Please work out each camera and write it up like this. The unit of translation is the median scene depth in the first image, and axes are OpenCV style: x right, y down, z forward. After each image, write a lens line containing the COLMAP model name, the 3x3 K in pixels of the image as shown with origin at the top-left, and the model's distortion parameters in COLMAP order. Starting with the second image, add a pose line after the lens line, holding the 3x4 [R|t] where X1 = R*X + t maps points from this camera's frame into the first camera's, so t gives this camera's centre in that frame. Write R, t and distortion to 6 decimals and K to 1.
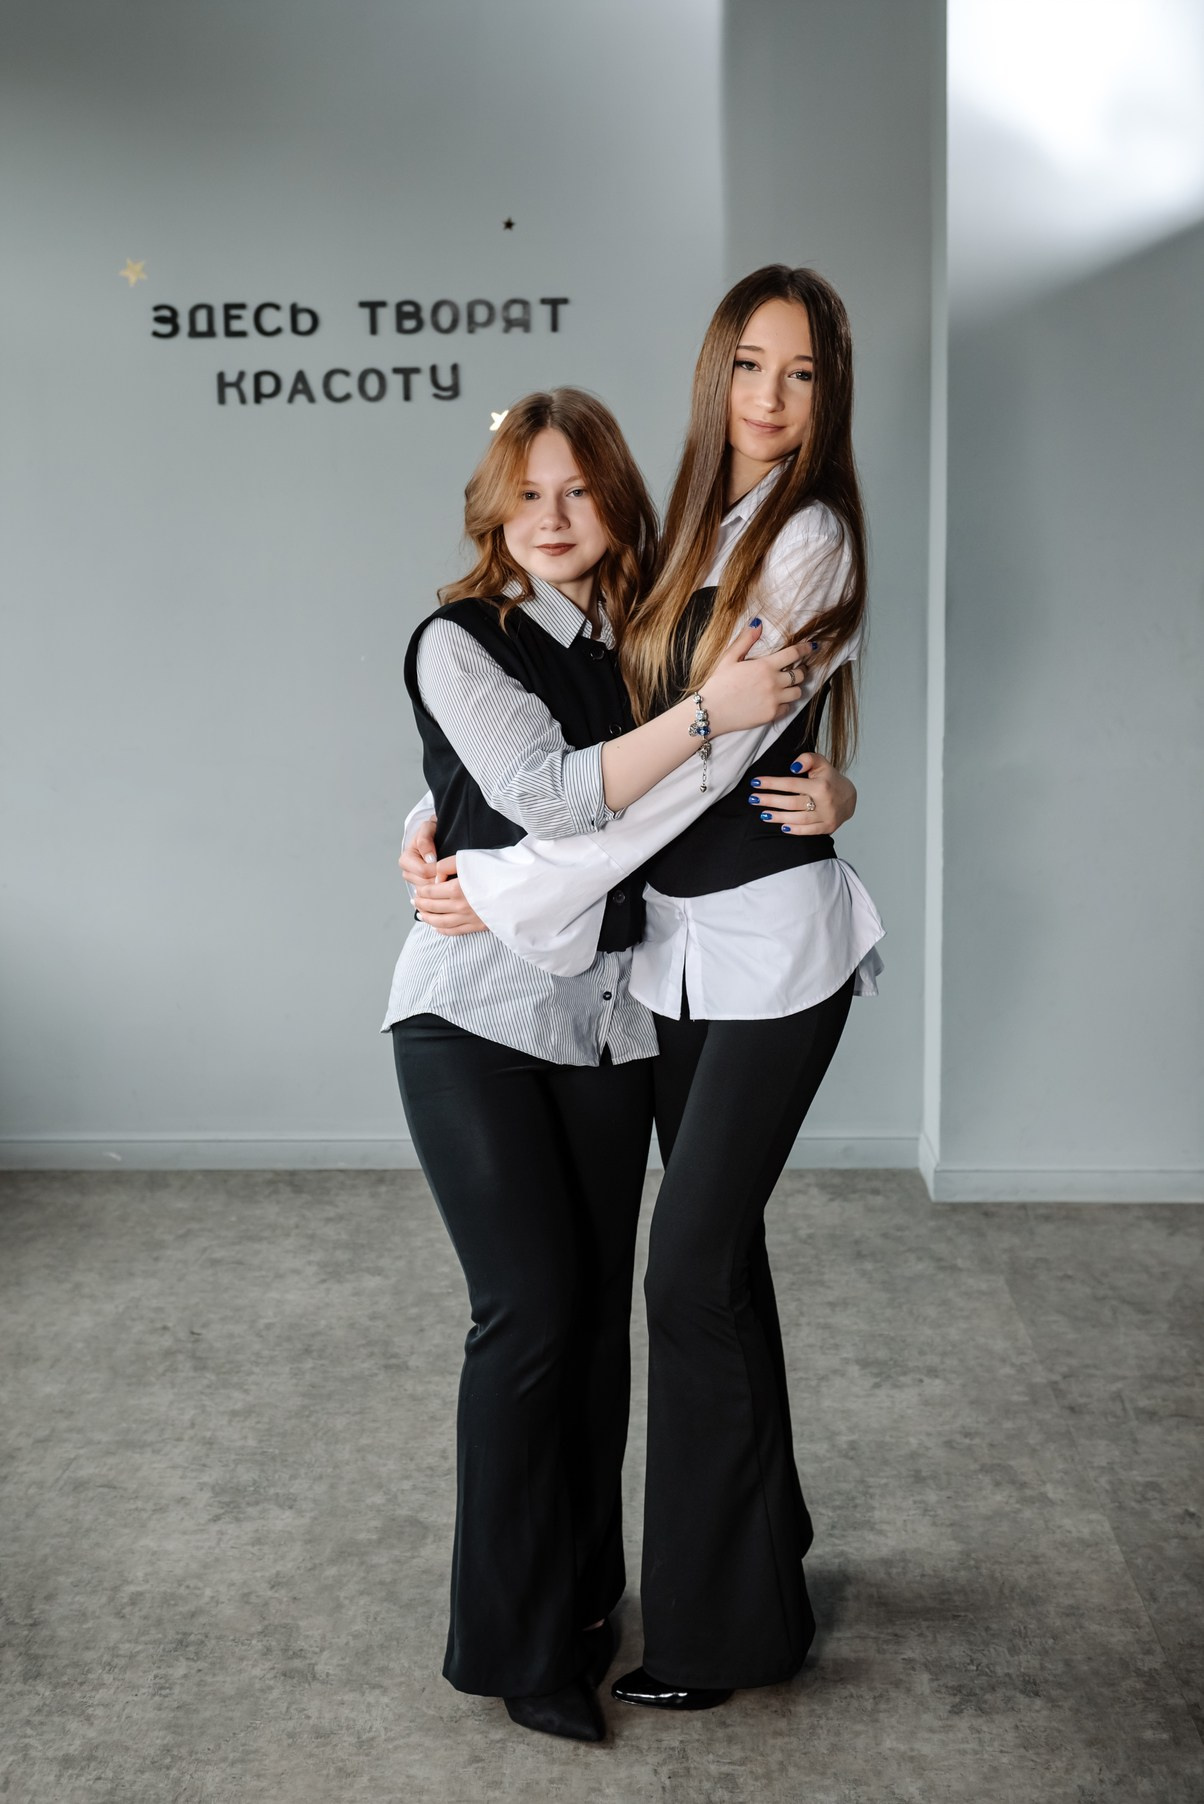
lens RADIAL K [[2123.2, 0, 631.1], [0, 2123.2, 788.7], [0, 0, 1]] dist [-0.015411, 0.000000]
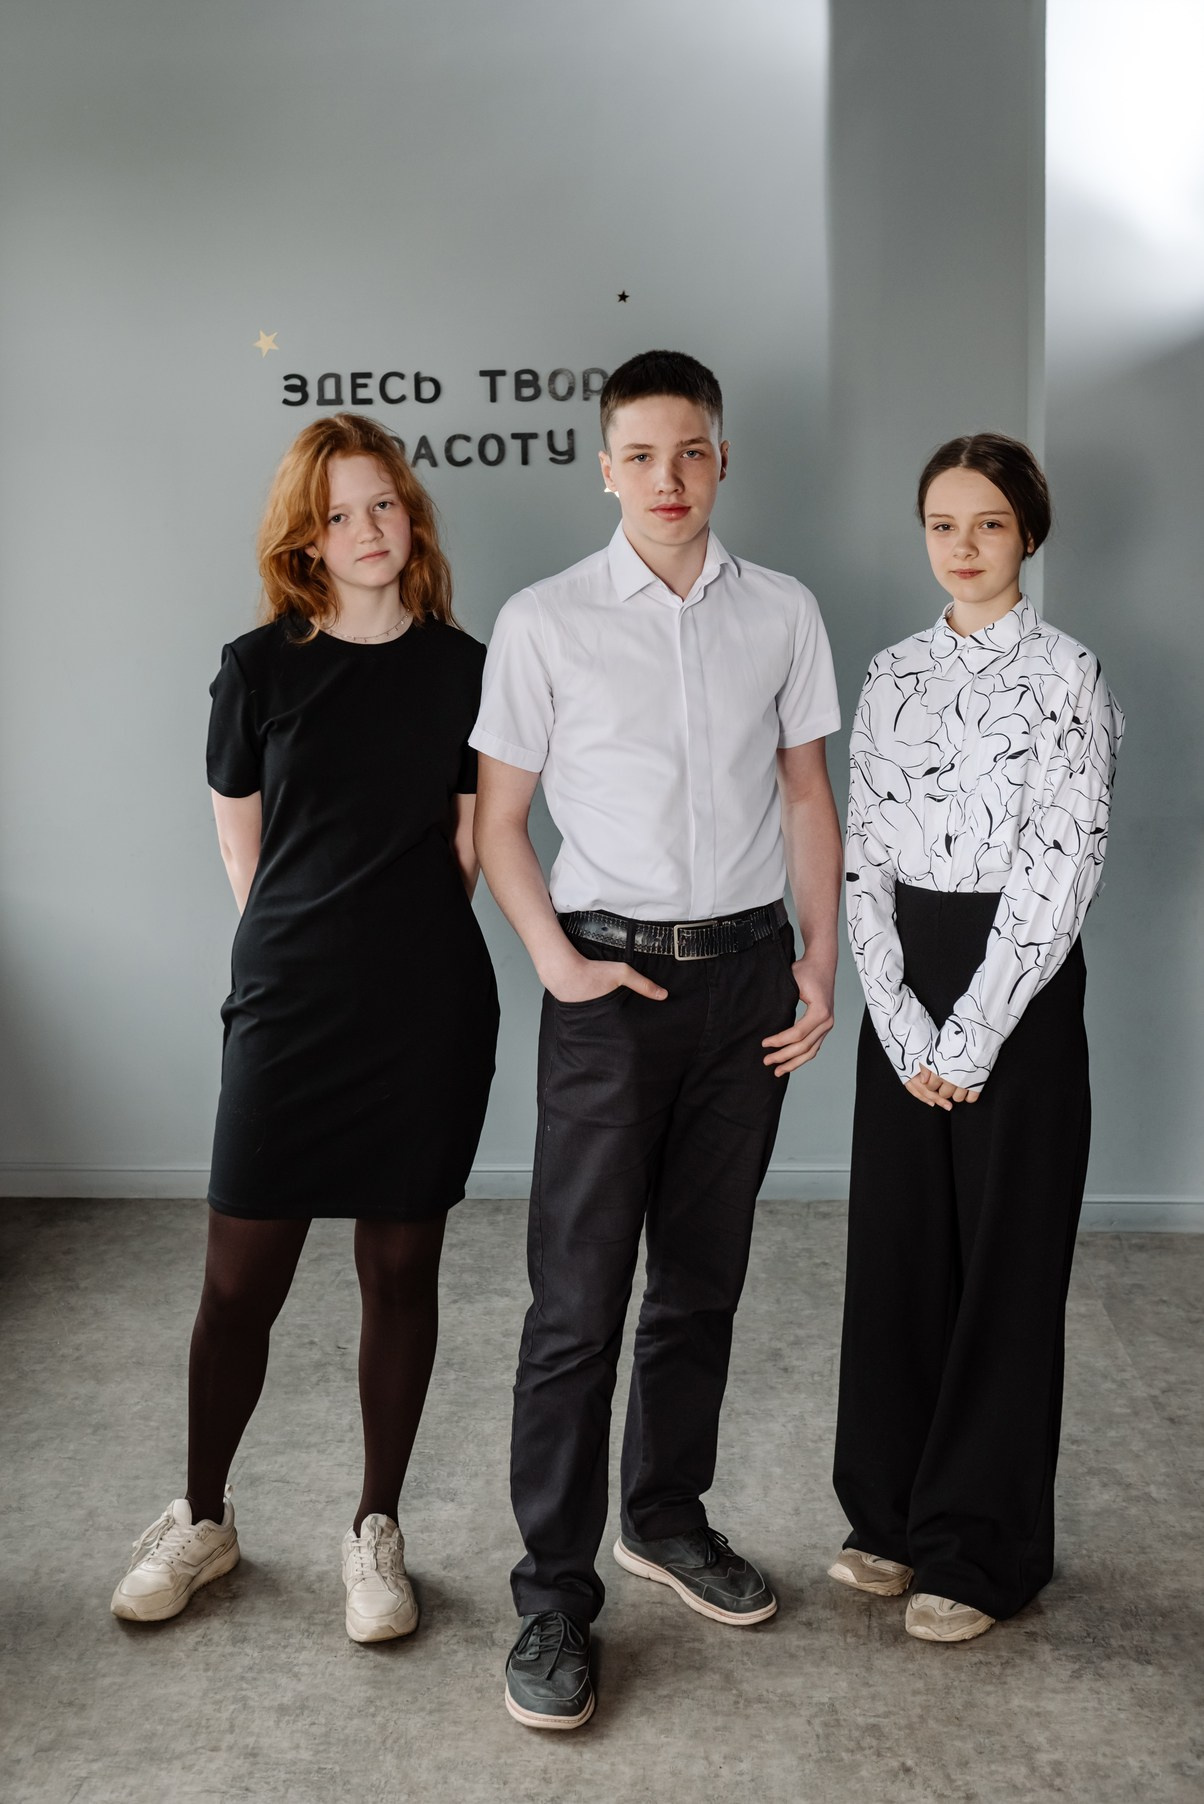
lens RADIAL K [[2355.6, 0, 558.9], [0, 2355.6, 803.7], [0, 0, 1]] dist [-0.014418, 0.000000]
pose [[0.999586, 0.000686, -0.028750, -0.057519], [-0.000793, 0.999993, -0.003690, -0.011609], [0.028747, 0.003711, 0.999580, -0.167816]]
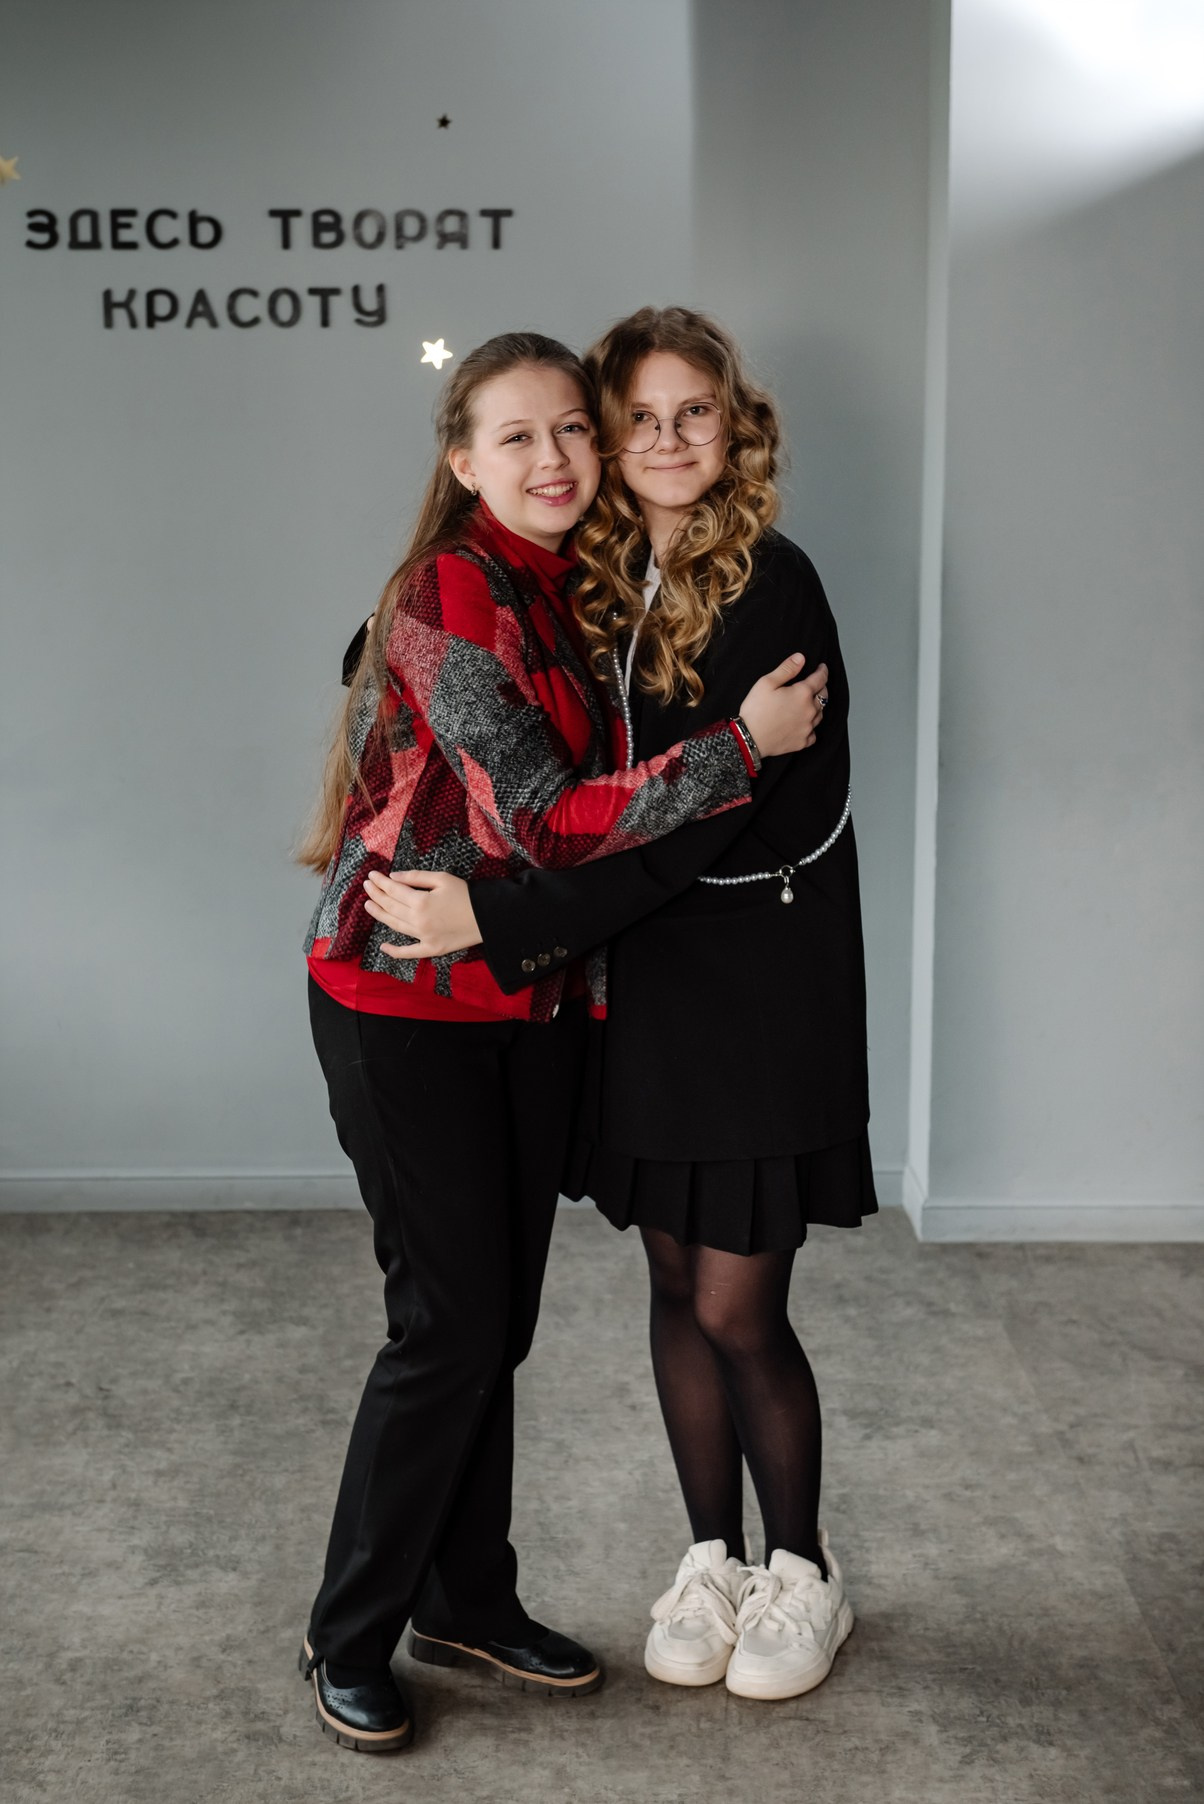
lens RADIAL K [[2709.1, 0, 612.0], [0, 2709.1, 912.6], [0, 0, 1]] dist [0.006210, 0.000000]
pose [[0.998651, 0.001173, 0.051915, -0.047721], [-0.004102, 0.998403, 0.056337, -0.007579], [-0.051766, -0.056474, 0.997061, -0.125096]]
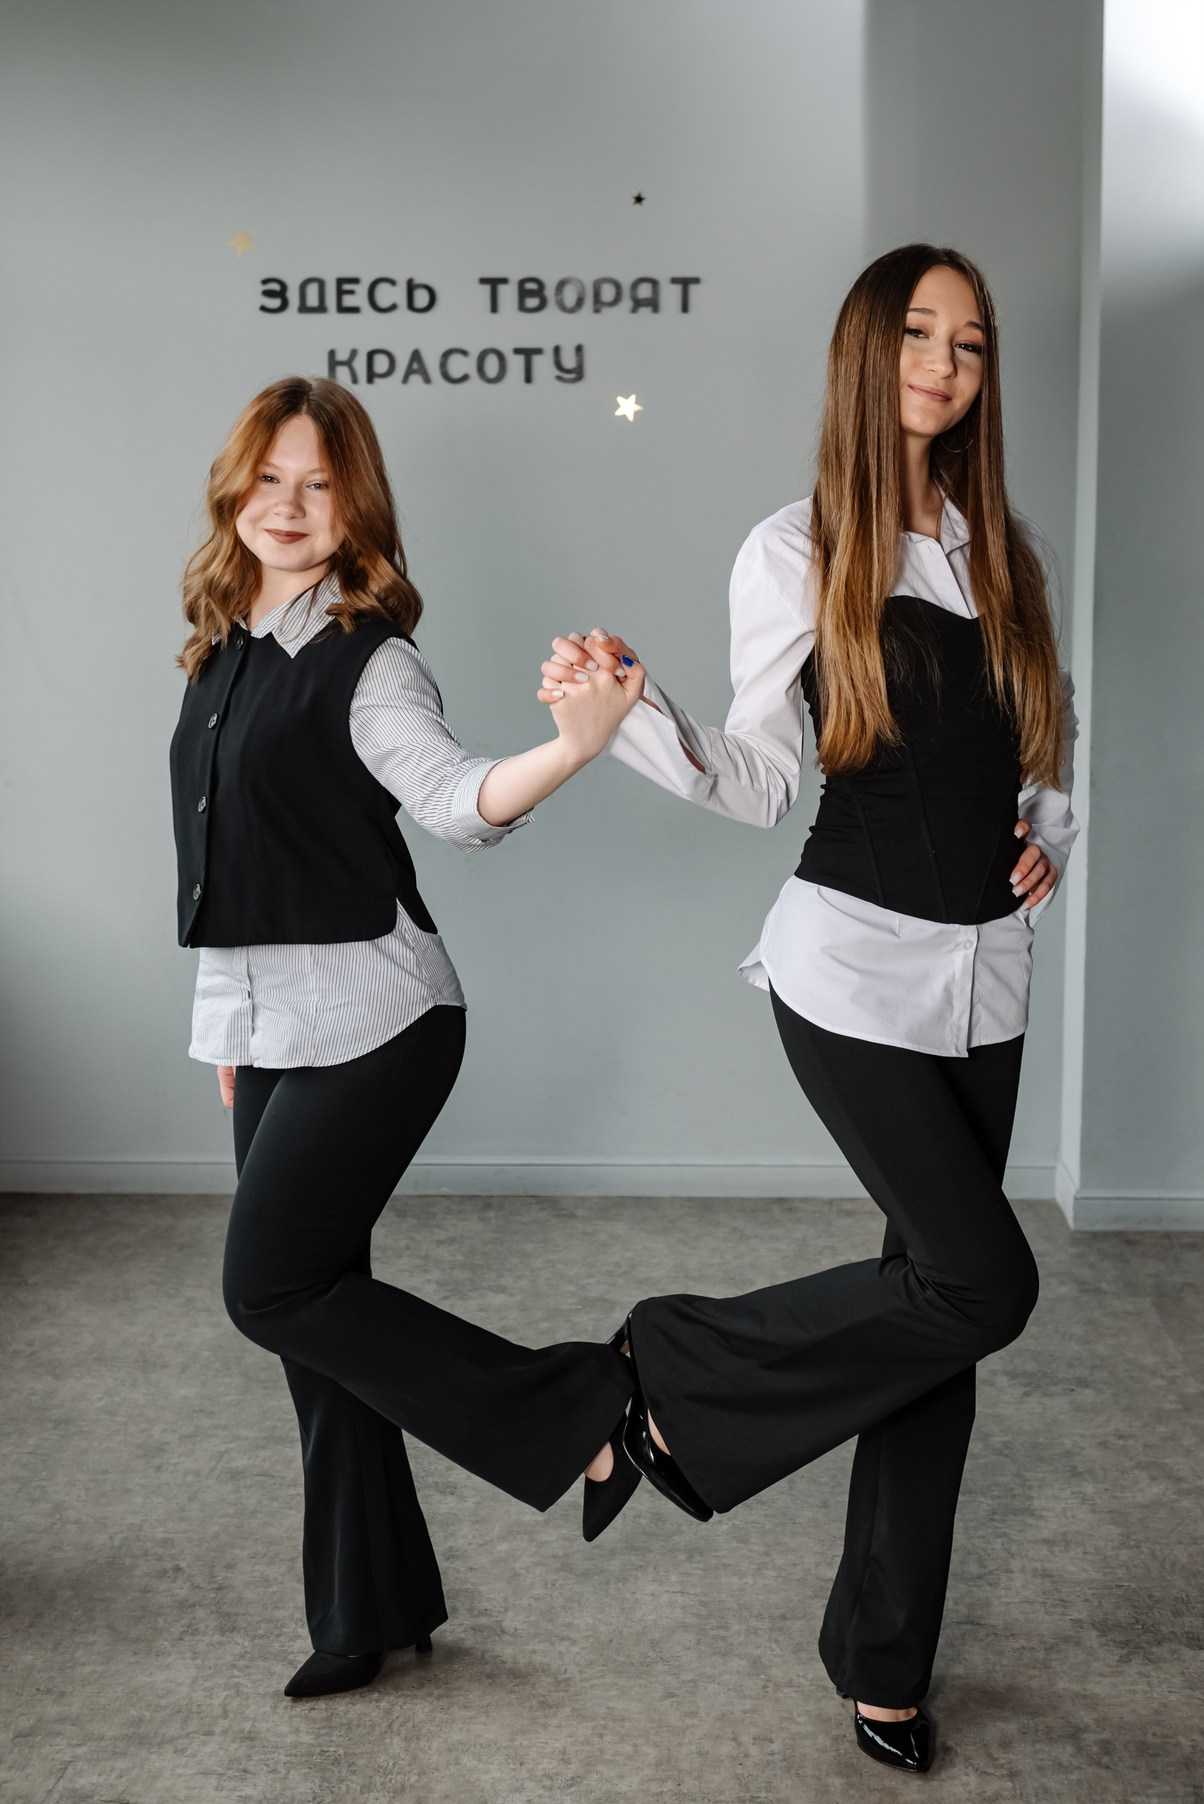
lens RADIAL K [[2789.4, 0, 610.9], [0, 2789.4, 868.8], [0, 0, 1]] dist [-0.007527, 0.000000]
pose [[0.999860, 0.011508, 0.012160, -0.084481], [-0.011571, 0.999920, 0.005085, 0.028623], [-0.012100, -0.005225, 0.999913, -0.258085]]
